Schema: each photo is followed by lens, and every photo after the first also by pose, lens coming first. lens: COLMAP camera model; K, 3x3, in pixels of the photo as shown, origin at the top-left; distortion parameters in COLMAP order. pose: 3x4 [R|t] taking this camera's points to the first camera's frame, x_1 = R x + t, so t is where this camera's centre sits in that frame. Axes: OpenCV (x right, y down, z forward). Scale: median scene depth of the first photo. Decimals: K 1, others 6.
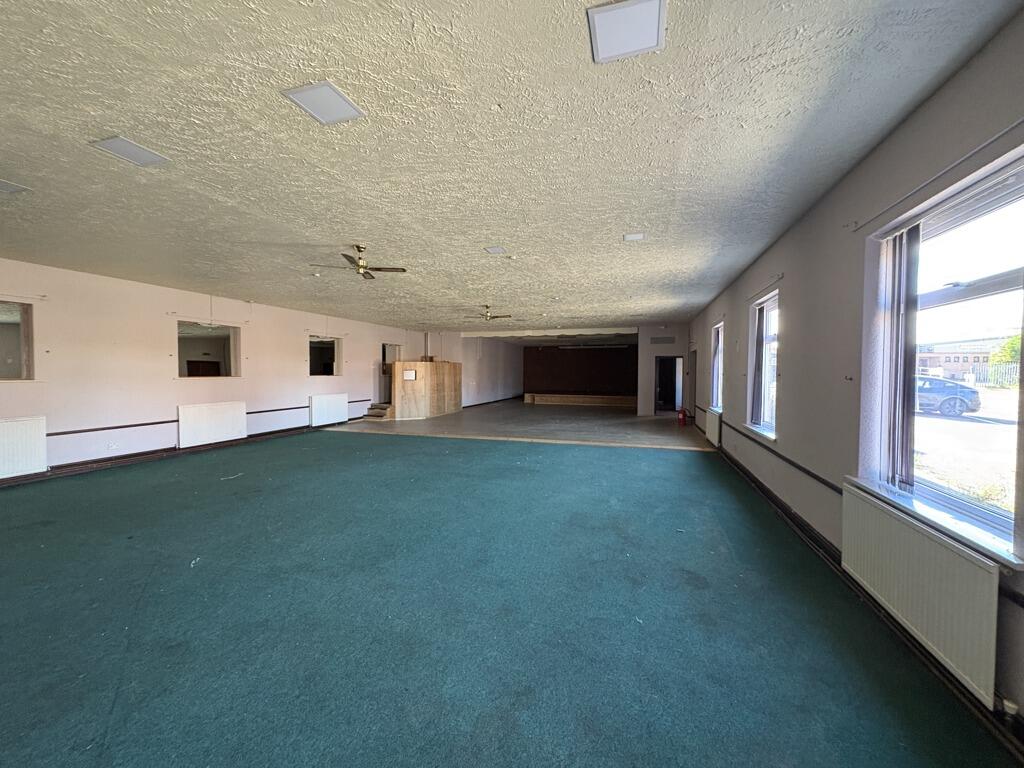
lens RADIAL K [[410.5, 0, 512.0], [0, 410.5, 384.0], [0, 0, 1]] dist [-0.000350, -0.000056]
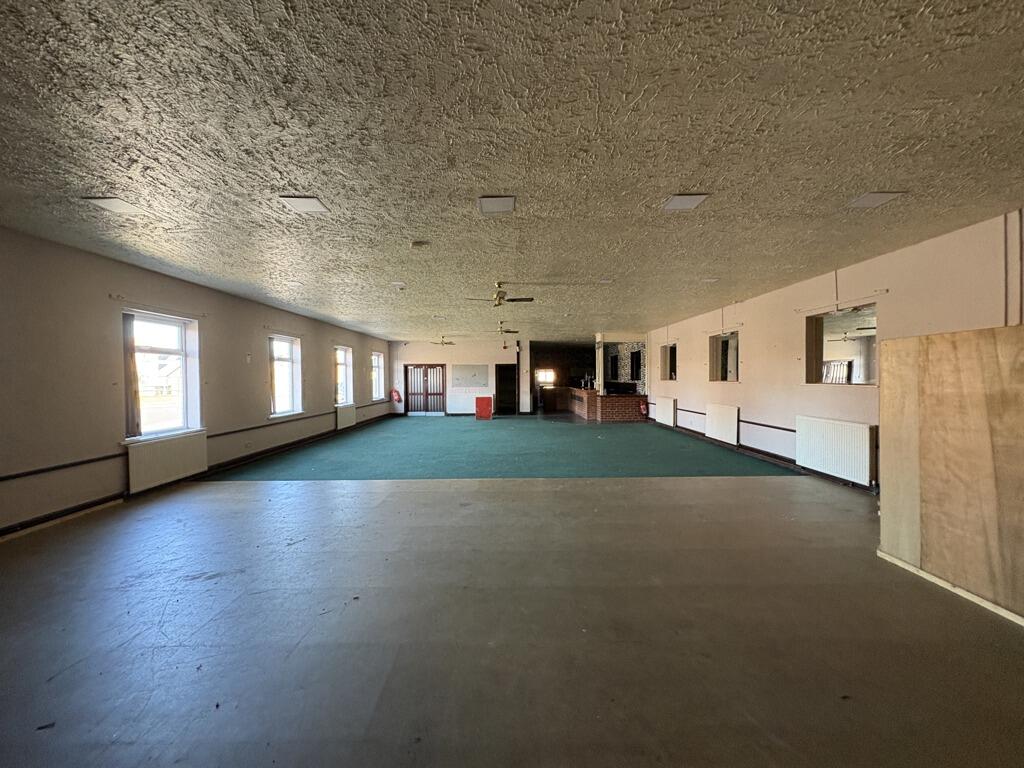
lens RADIAL K [[410.5, 0, 512.0], [0, 410.5, 384.0], [0, 0, 1]] dist [-0.000350, -0.000056]
pose [[-0.952582, -0.000939, -0.304279, 0.147522], [-0.016363, 0.998706, 0.048146, -0.054806], [0.303840, 0.050842, -0.951365, 1.870363]]
